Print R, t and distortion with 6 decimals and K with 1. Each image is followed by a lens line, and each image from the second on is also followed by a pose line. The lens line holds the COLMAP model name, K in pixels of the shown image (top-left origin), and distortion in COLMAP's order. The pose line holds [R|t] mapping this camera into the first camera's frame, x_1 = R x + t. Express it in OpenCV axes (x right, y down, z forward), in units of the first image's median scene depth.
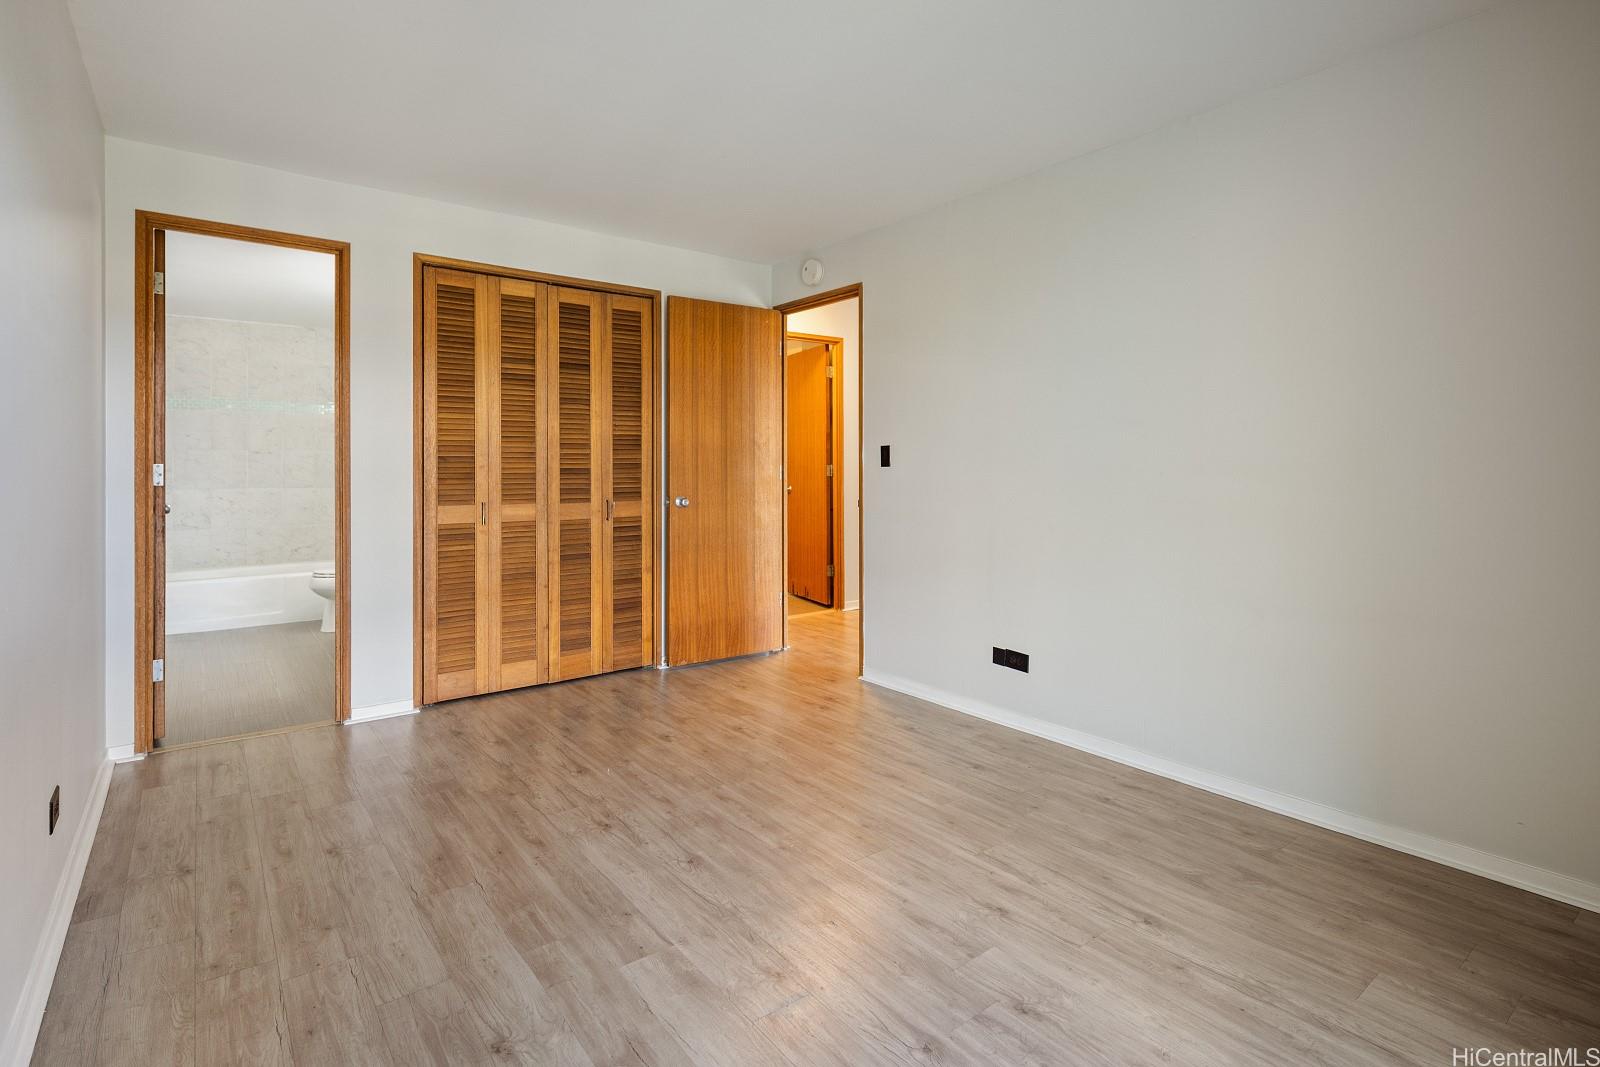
lens RADIAL K [[780.5, 0, 799.6], [0, 780.5, 465.9], [0, 0, 1]] dist [-0.000551, -0.000513]
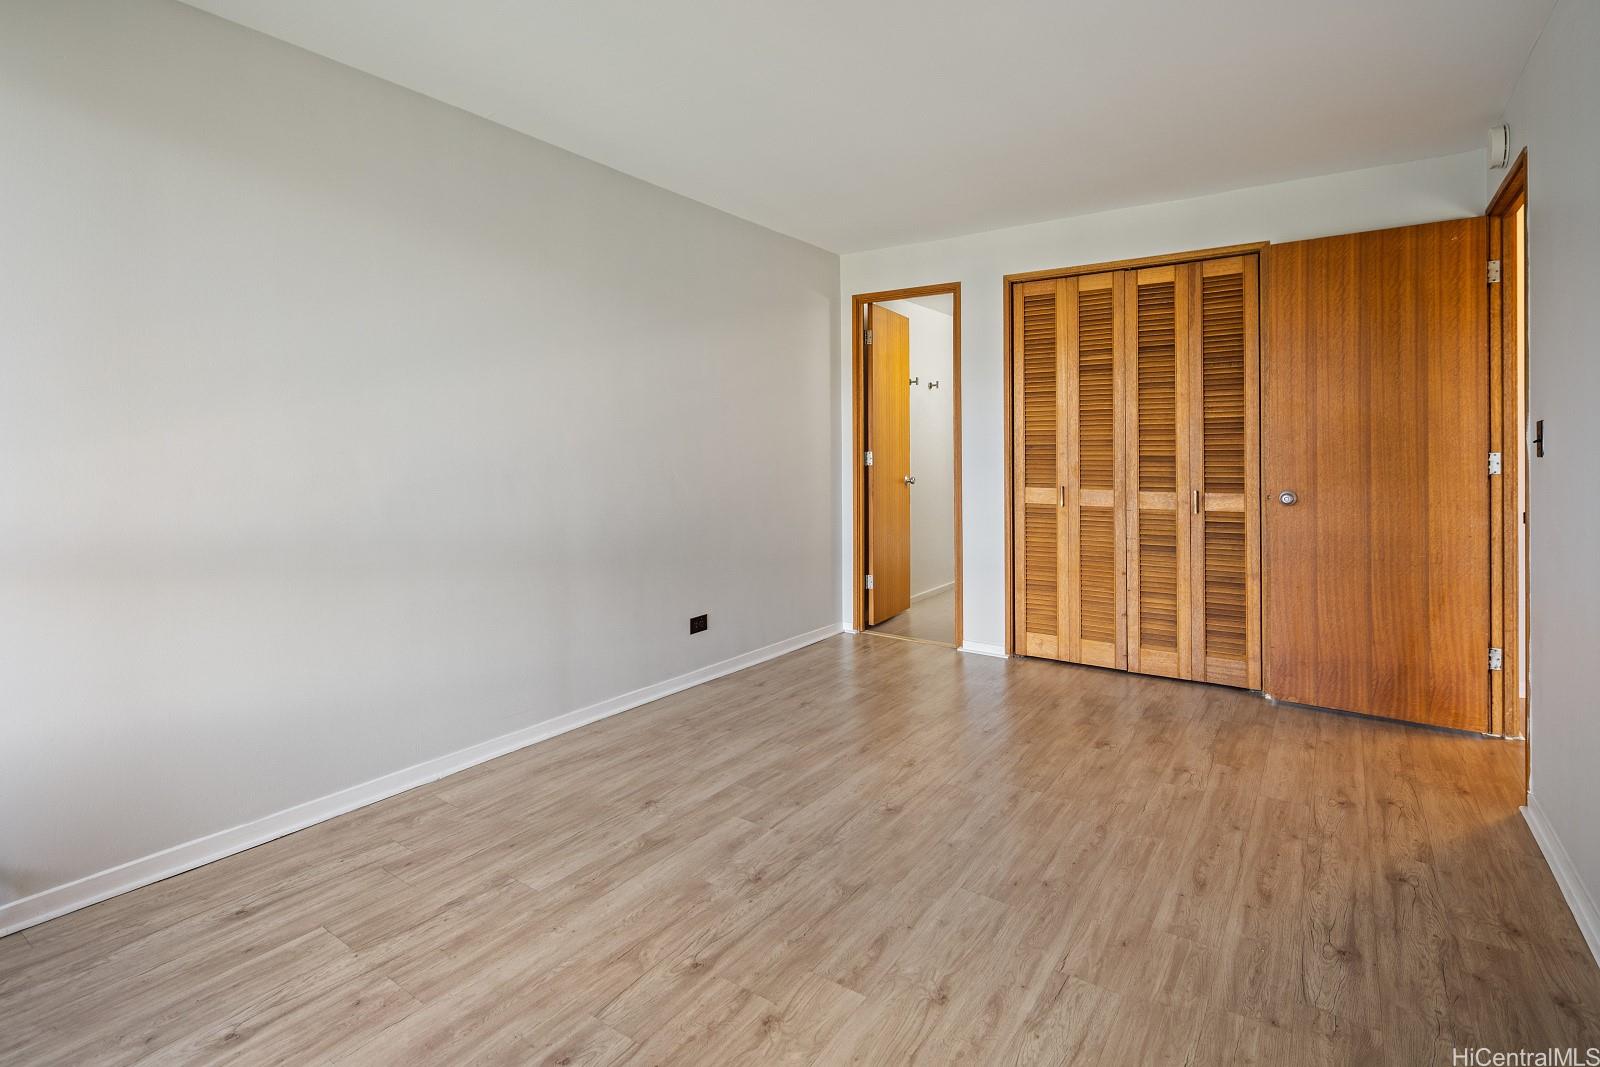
lens RADIAL K [[769.5, 0, 795.7], [0, 769.5, 452.2], [0, 0, 1]] dist [-0.000177, -0.000053]
pose [[0.306995, 0.003727, -0.951704, 0.561583], [0.002429, 0.999986, 0.004700, -0.007882], [0.951708, -0.003755, 0.306982, 0.344847]]
